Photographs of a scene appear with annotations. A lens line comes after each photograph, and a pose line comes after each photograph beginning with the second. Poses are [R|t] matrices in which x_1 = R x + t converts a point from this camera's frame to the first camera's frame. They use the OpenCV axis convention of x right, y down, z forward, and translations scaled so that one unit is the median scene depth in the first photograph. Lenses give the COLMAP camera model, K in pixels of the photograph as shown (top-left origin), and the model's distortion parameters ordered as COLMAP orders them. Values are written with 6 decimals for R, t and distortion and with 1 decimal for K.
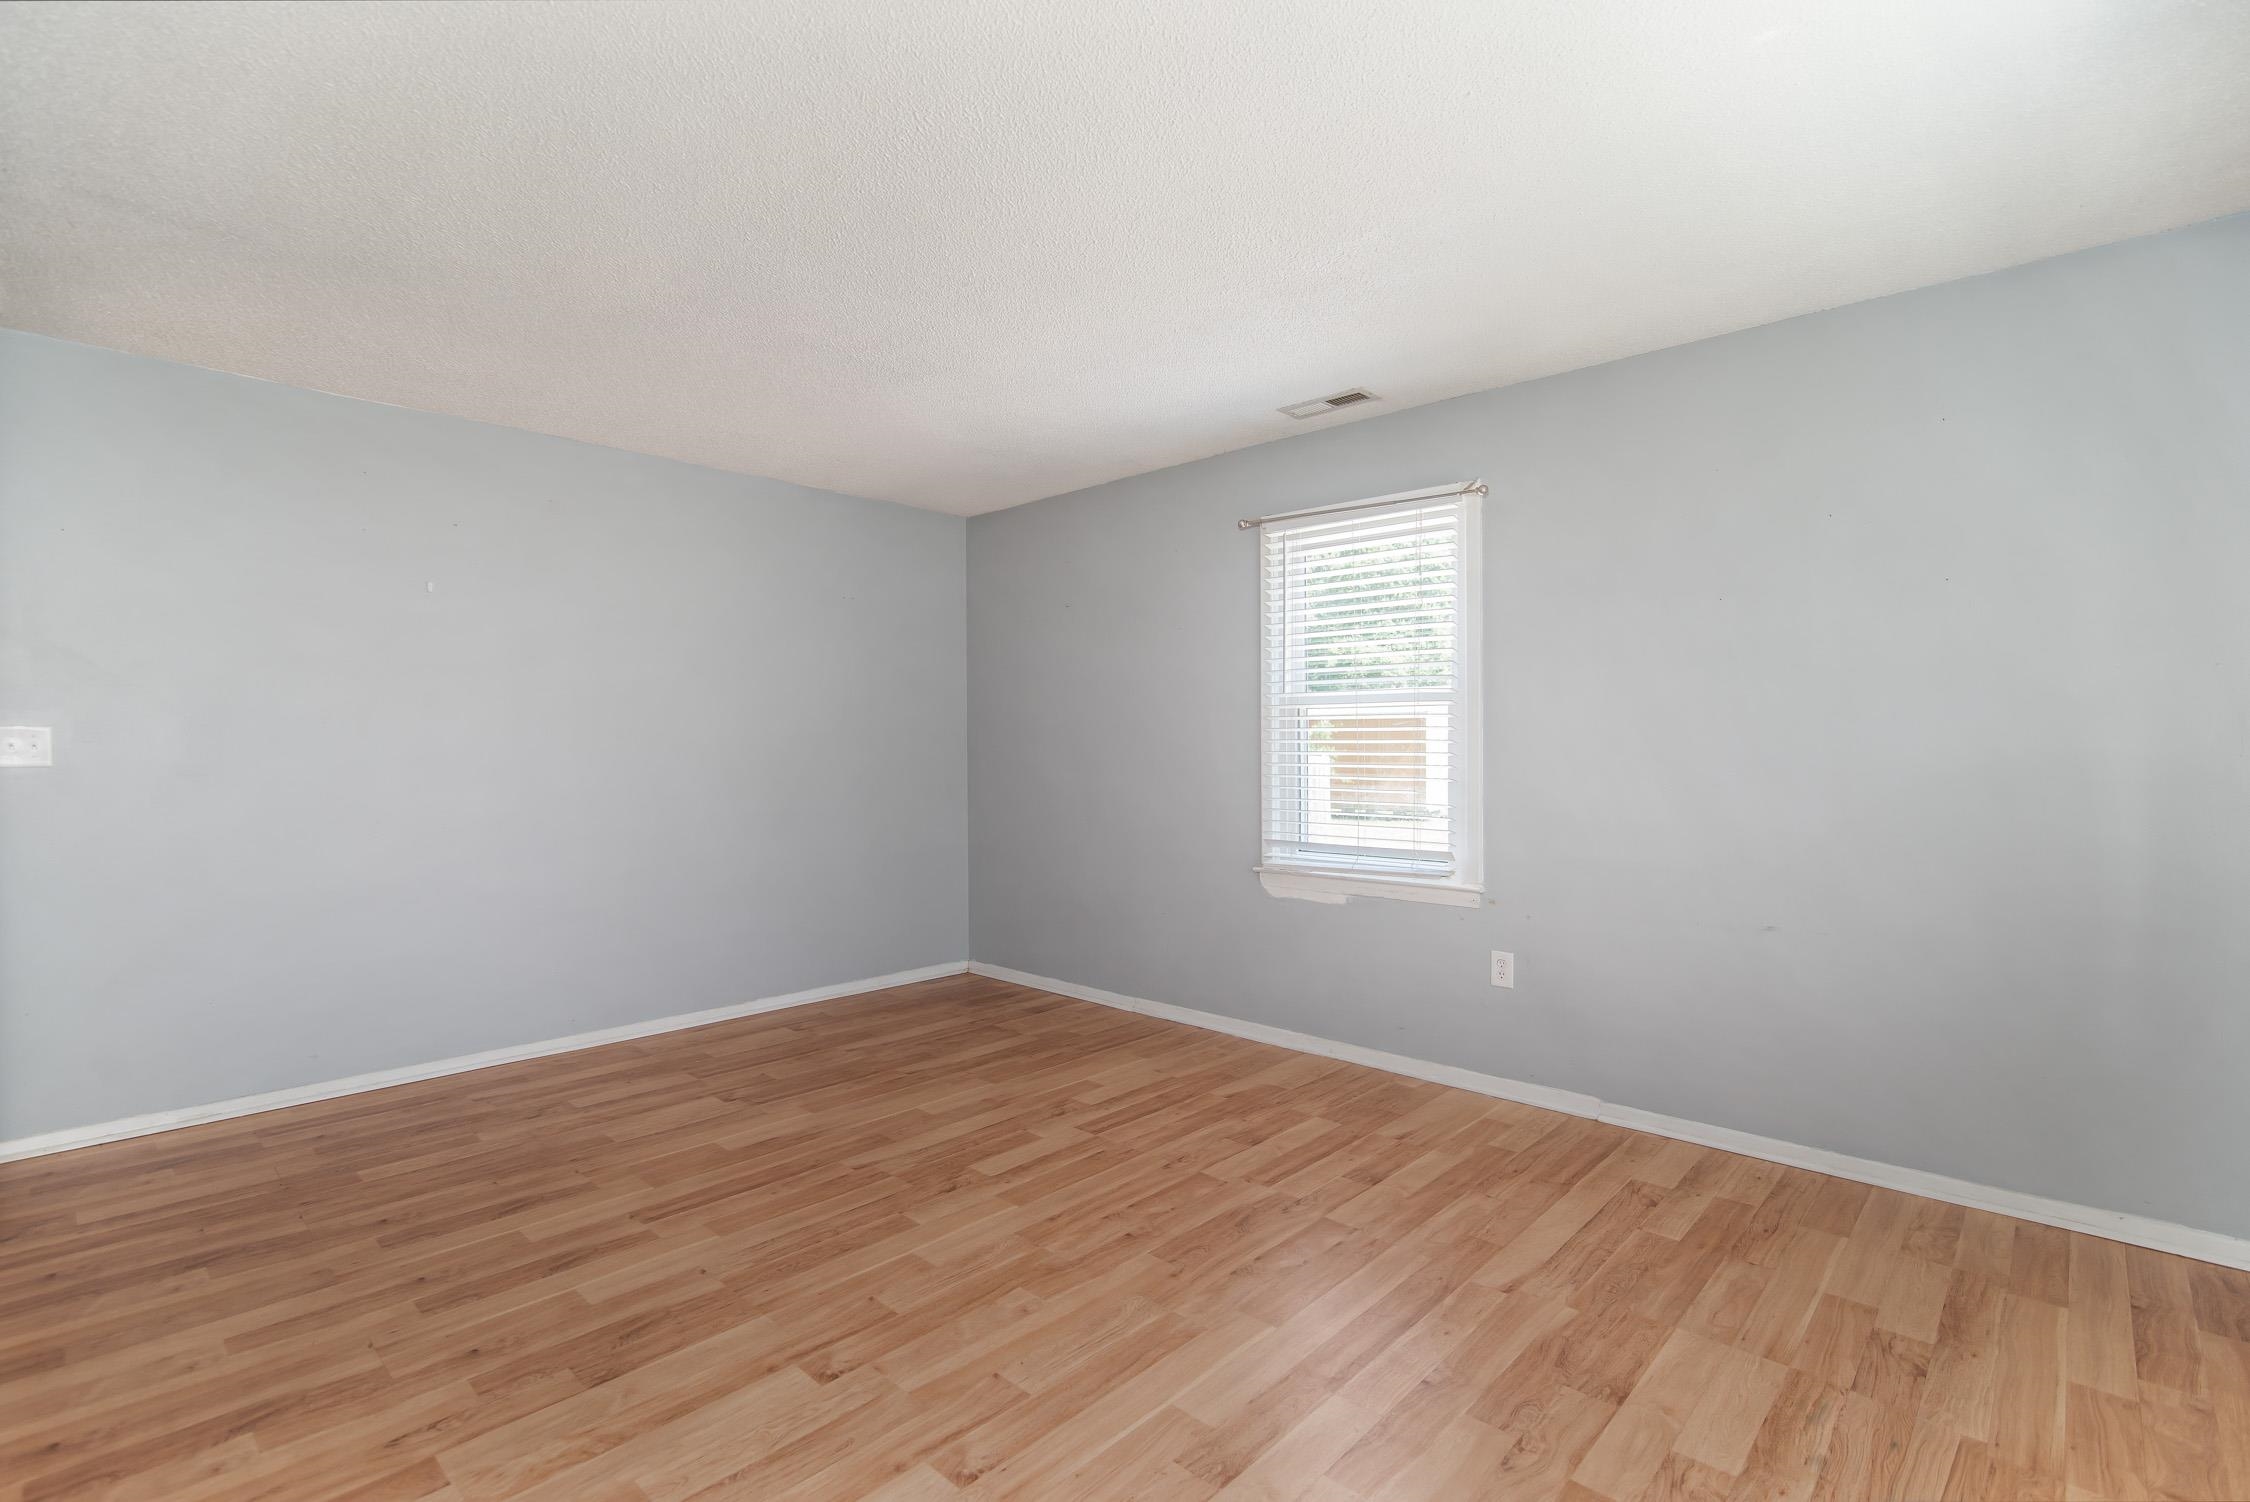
lens RADIAL K [[1065.8, 0, 1143.7], [0, 1065.8, 748.5], [0, 0, 1]] dist [-0.020298, 0.000194]
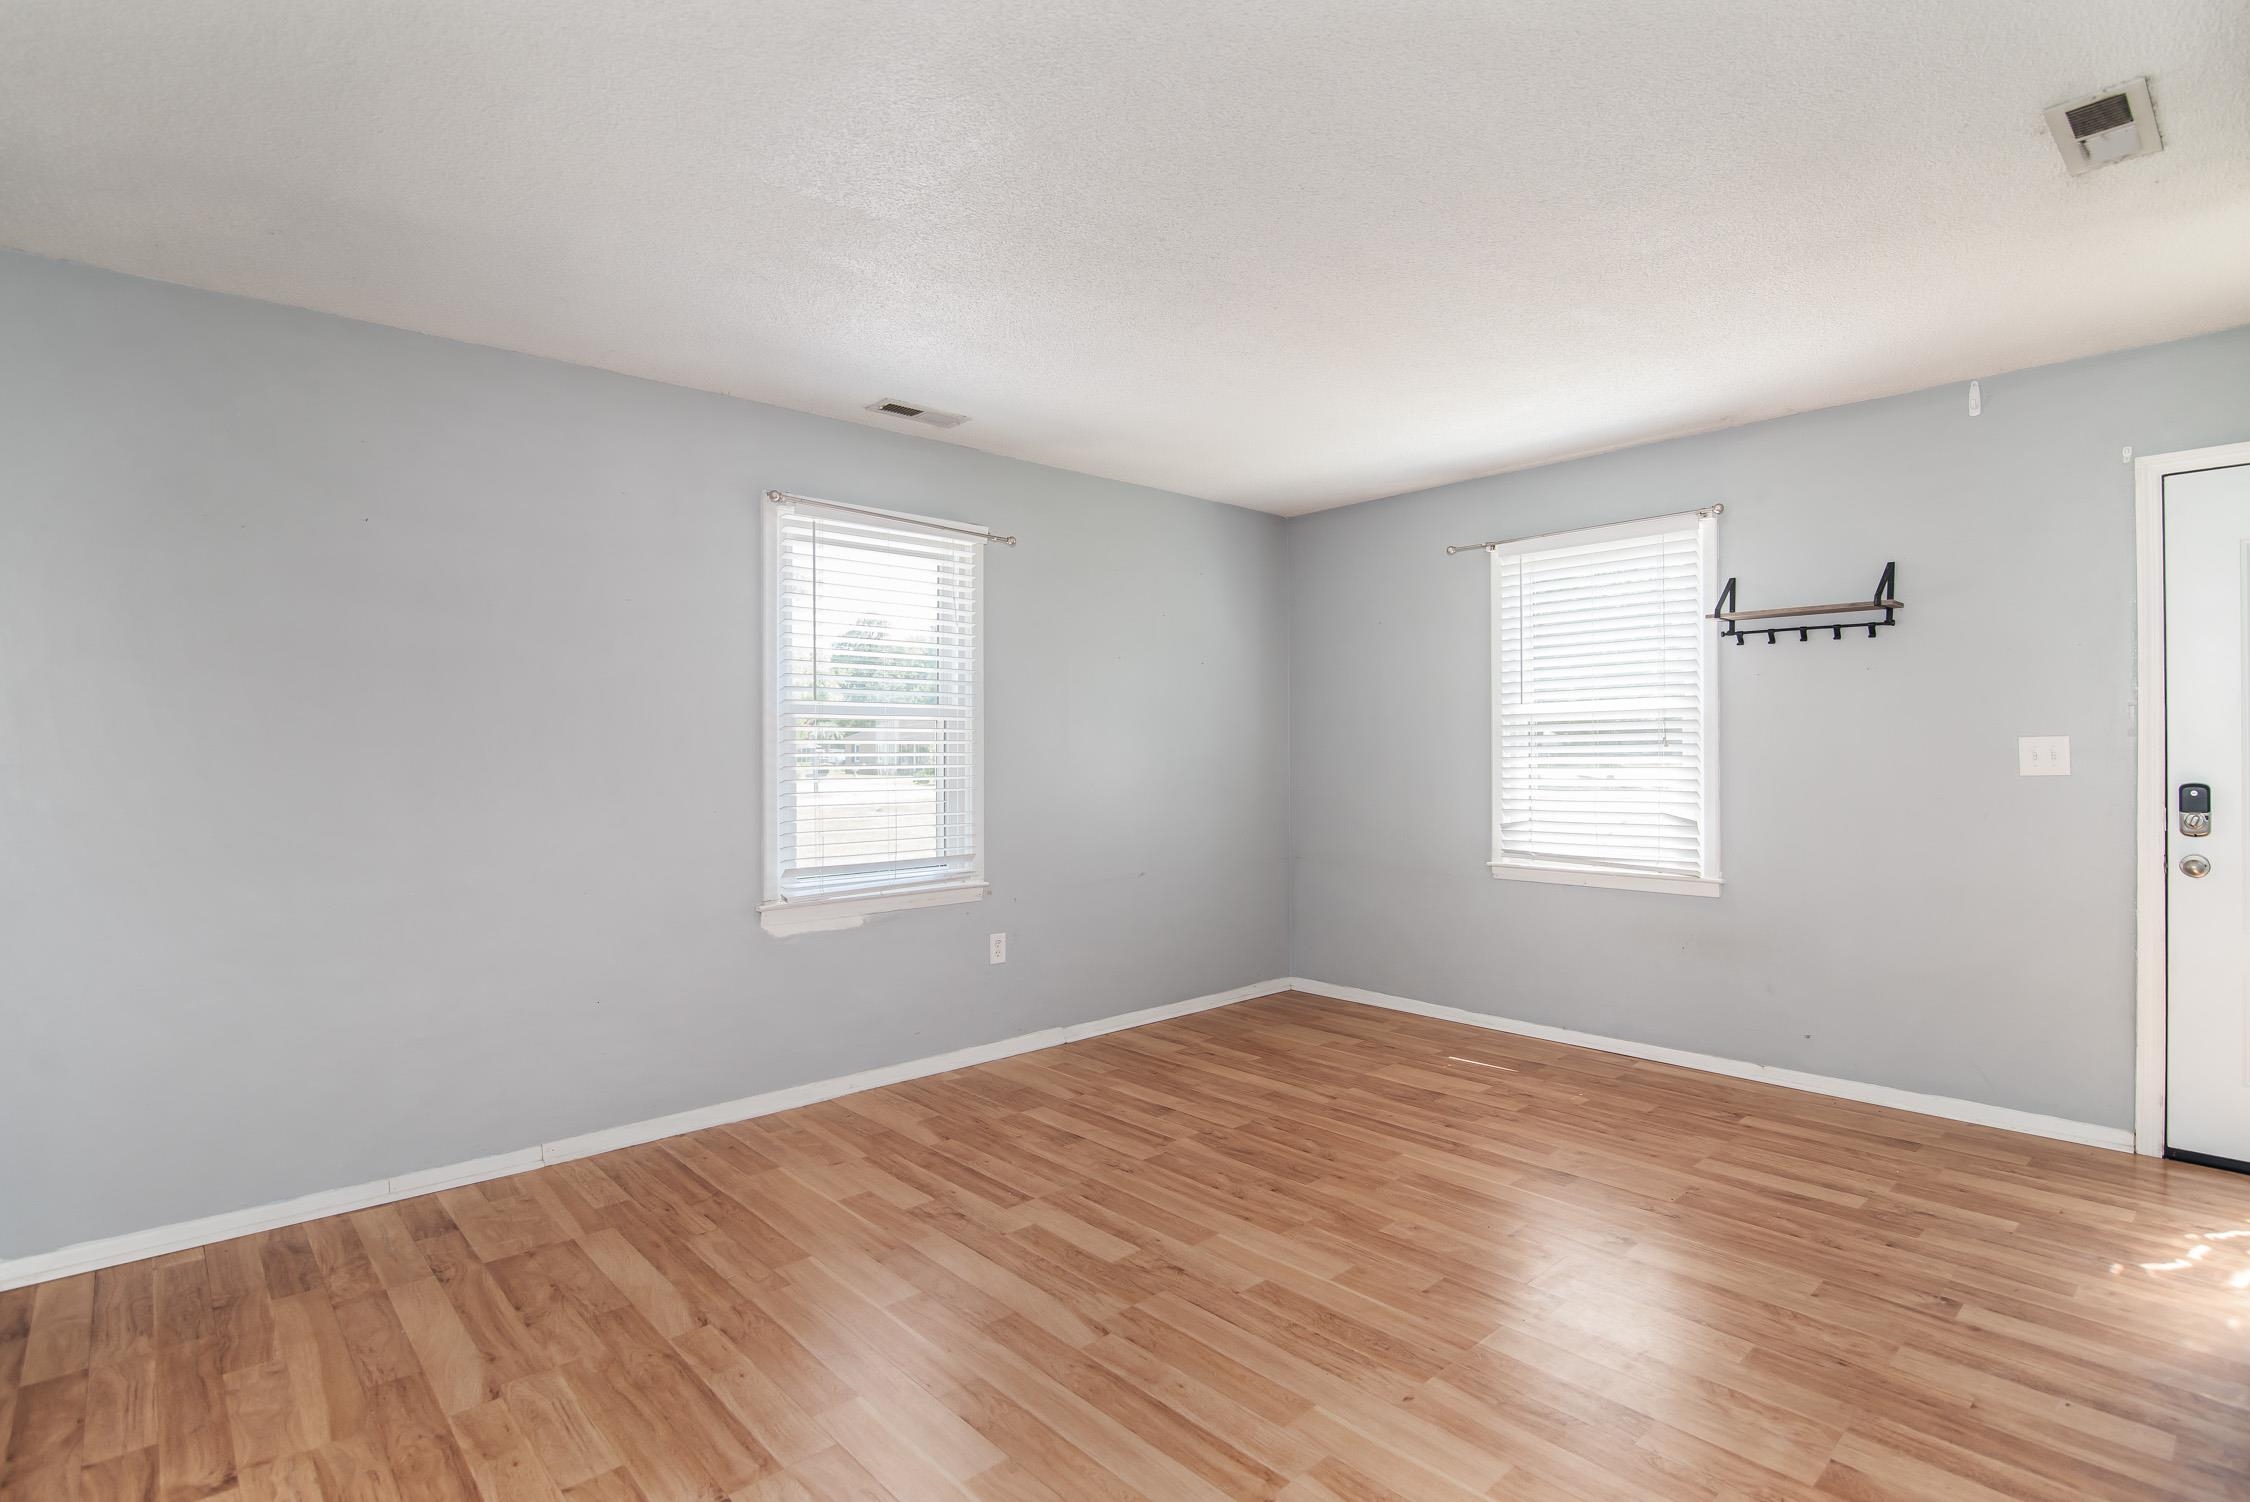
lens RADIAL K [[1065.8, 0, 1144.6], [0, 1065.8, 749.2], [0, 0, 1]] dist [-0.020298, 0.000194]
pose [[0.075598, 0.003288, 0.997133, -0.917388], [0.010558, 0.999936, -0.004097, -0.007181], [-0.997082, 0.010837, 0.075558, 0.830984]]
